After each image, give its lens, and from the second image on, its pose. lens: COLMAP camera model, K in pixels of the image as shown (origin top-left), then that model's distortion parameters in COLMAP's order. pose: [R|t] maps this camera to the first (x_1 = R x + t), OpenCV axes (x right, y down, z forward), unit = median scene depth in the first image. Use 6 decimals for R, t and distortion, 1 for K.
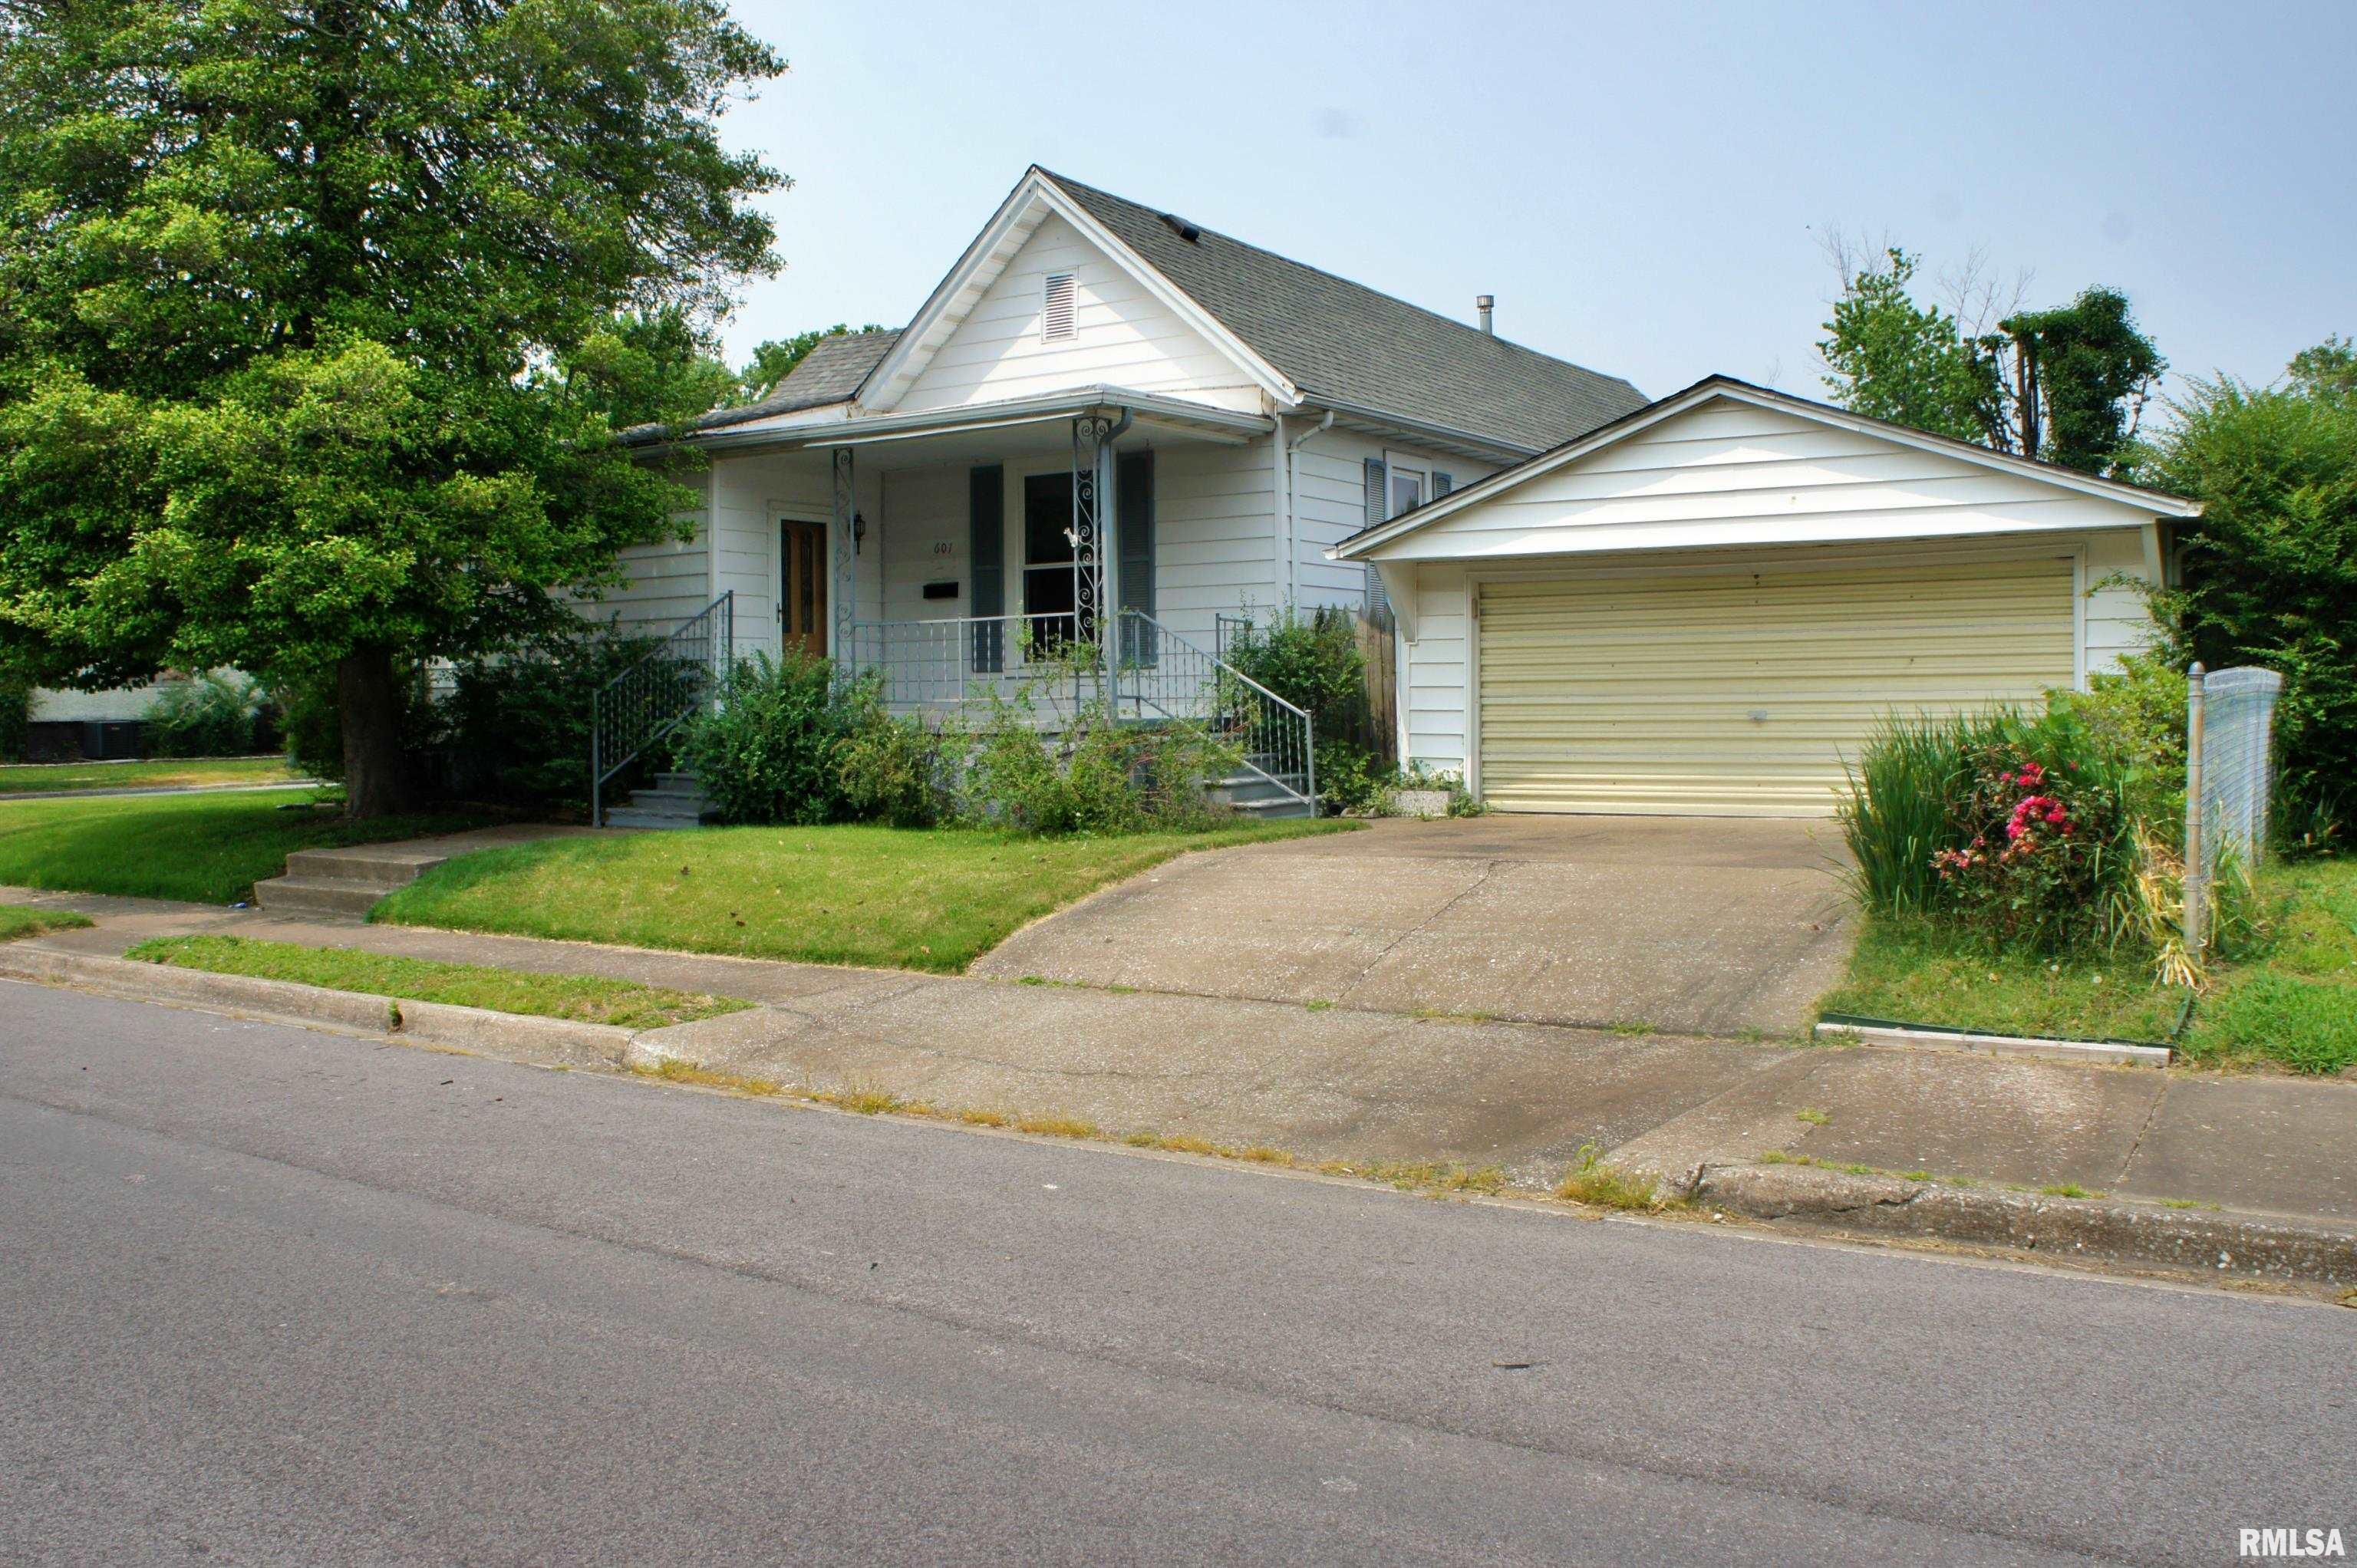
lens RADIAL K [[1912.8, 0, 1166.8], [0, 1912.8, 831.1], [0, 0, 1]] dist [-0.154034, 0.100597]
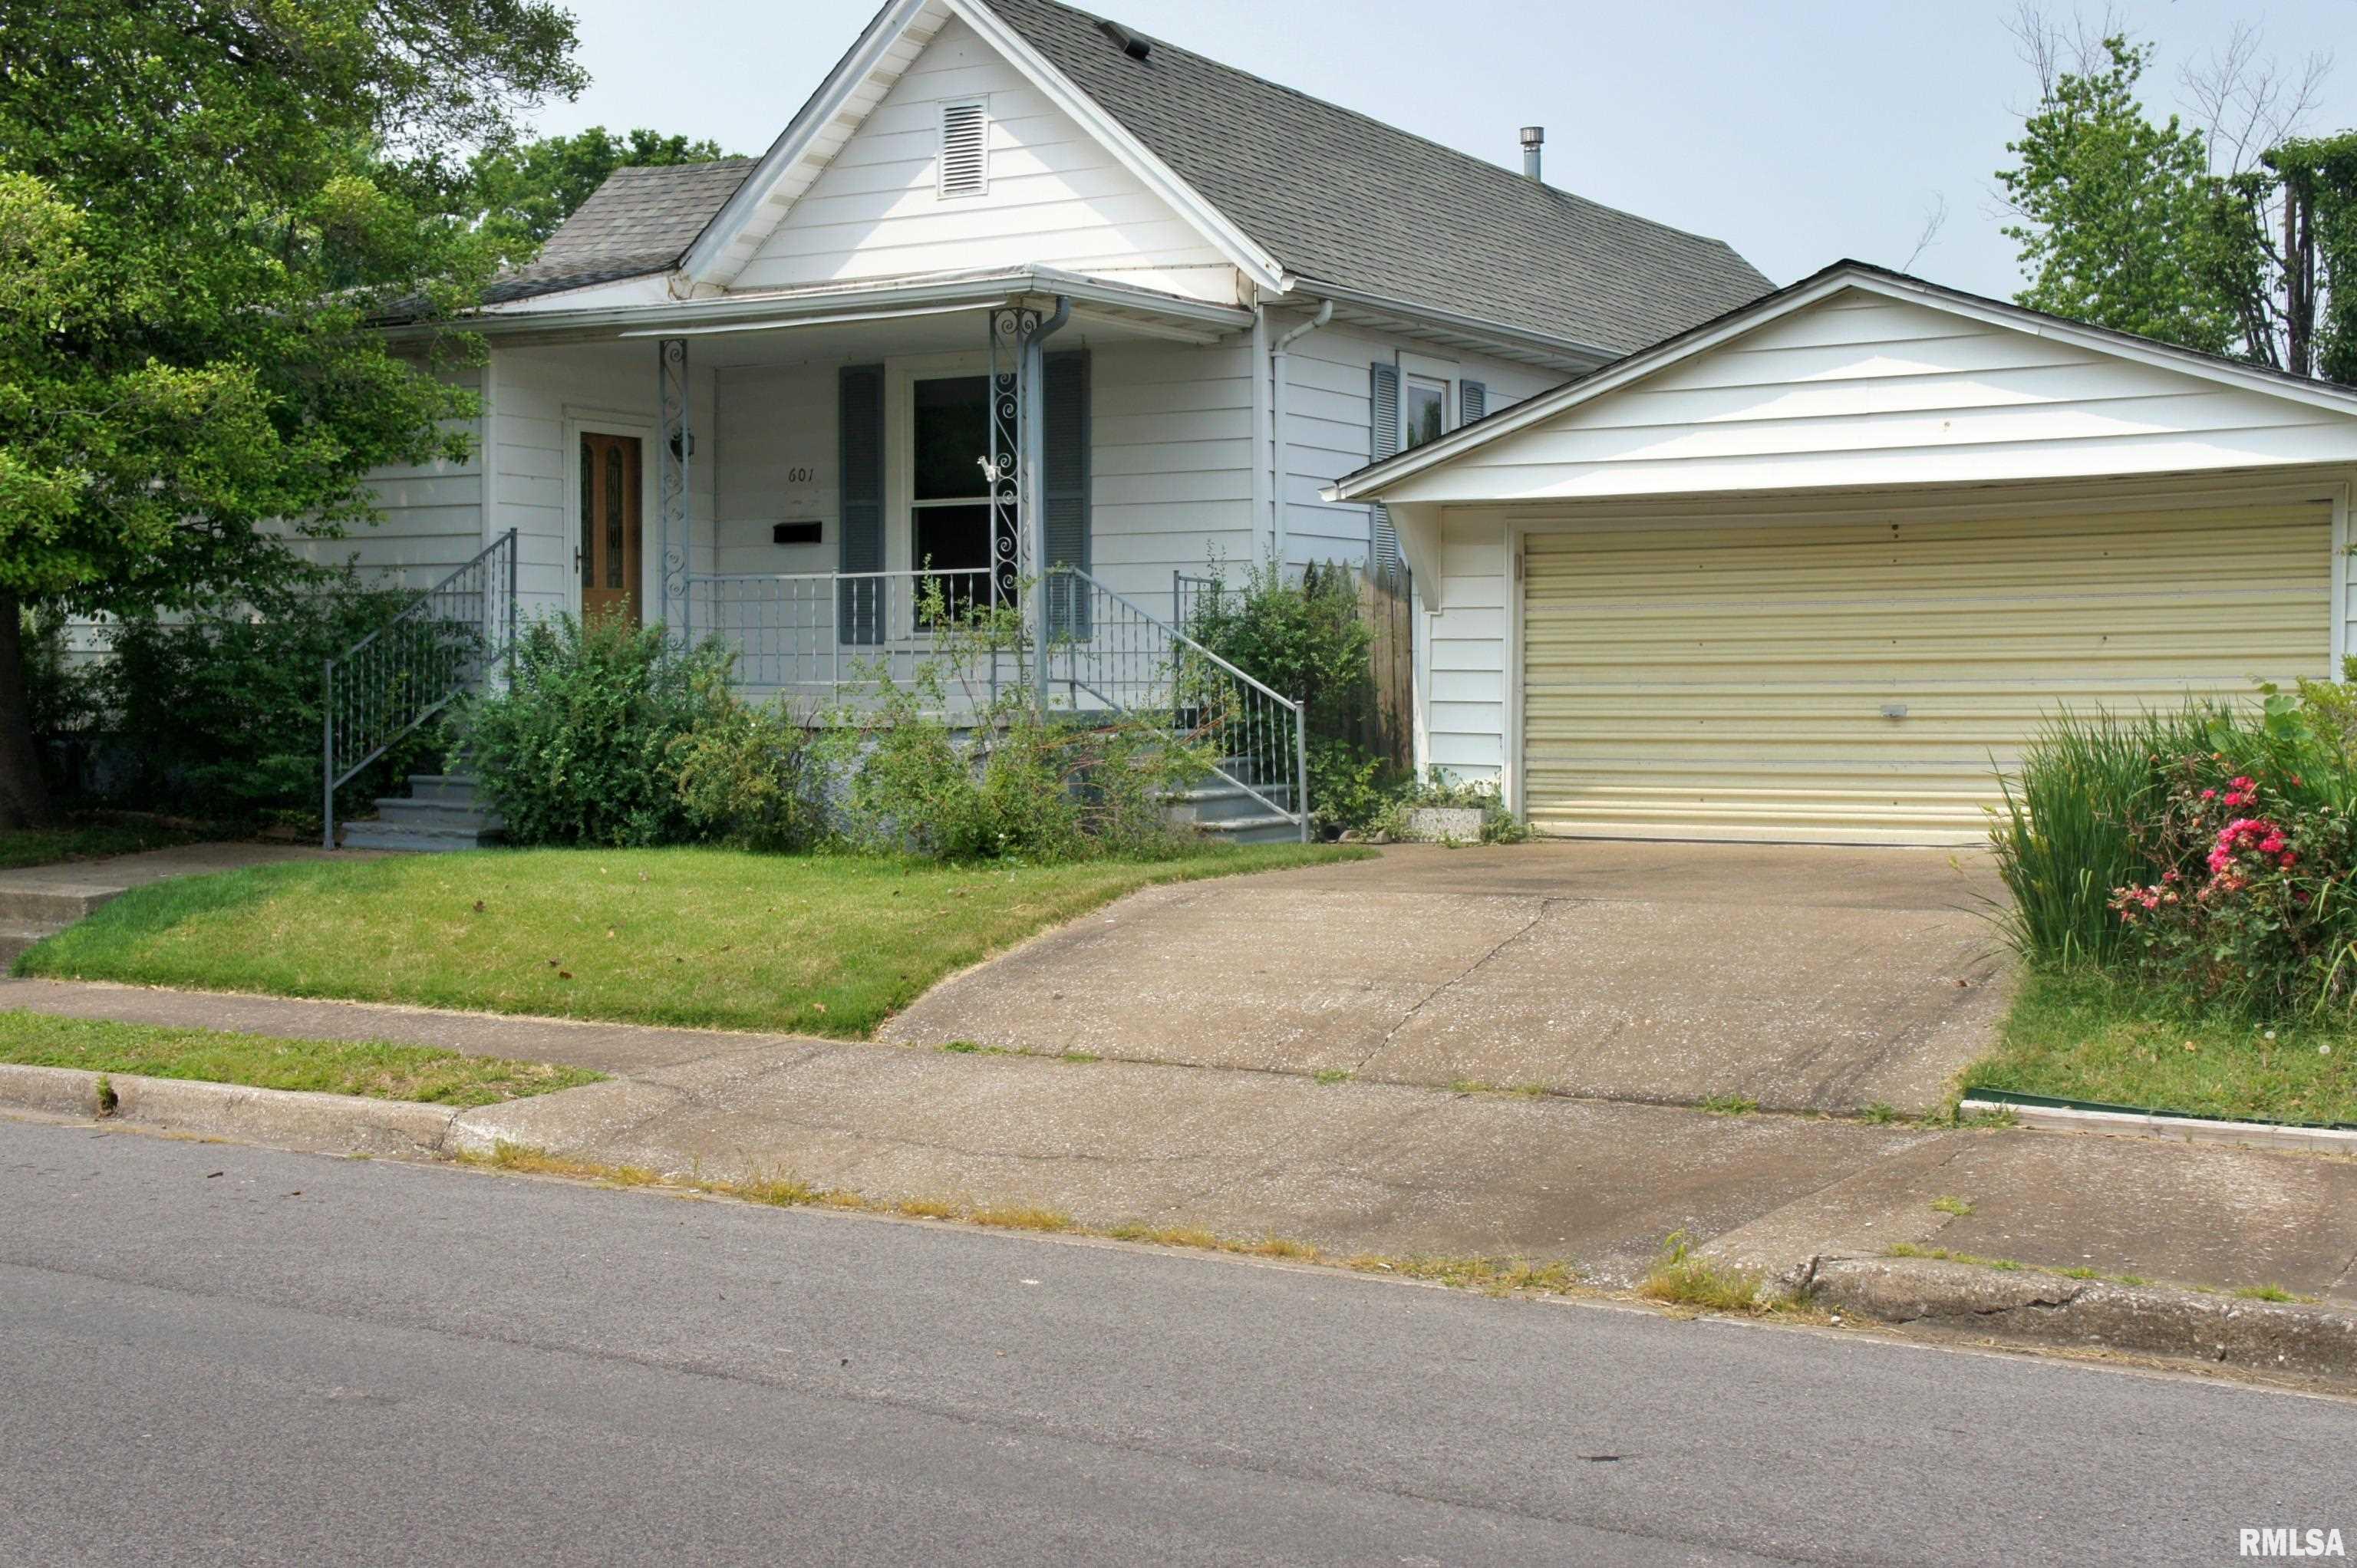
lens RADIAL K [[2743.4, 0, 1175.7], [0, 2743.4, 835.0], [0, 0, 1]] dist [-0.000948, 0.245283]
pose [[0.998983, 0.007251, 0.044503, -0.028699], [-0.006770, 0.999917, -0.010961, 0.002821], [-0.044579, 0.010648, 0.998949, -0.108403]]
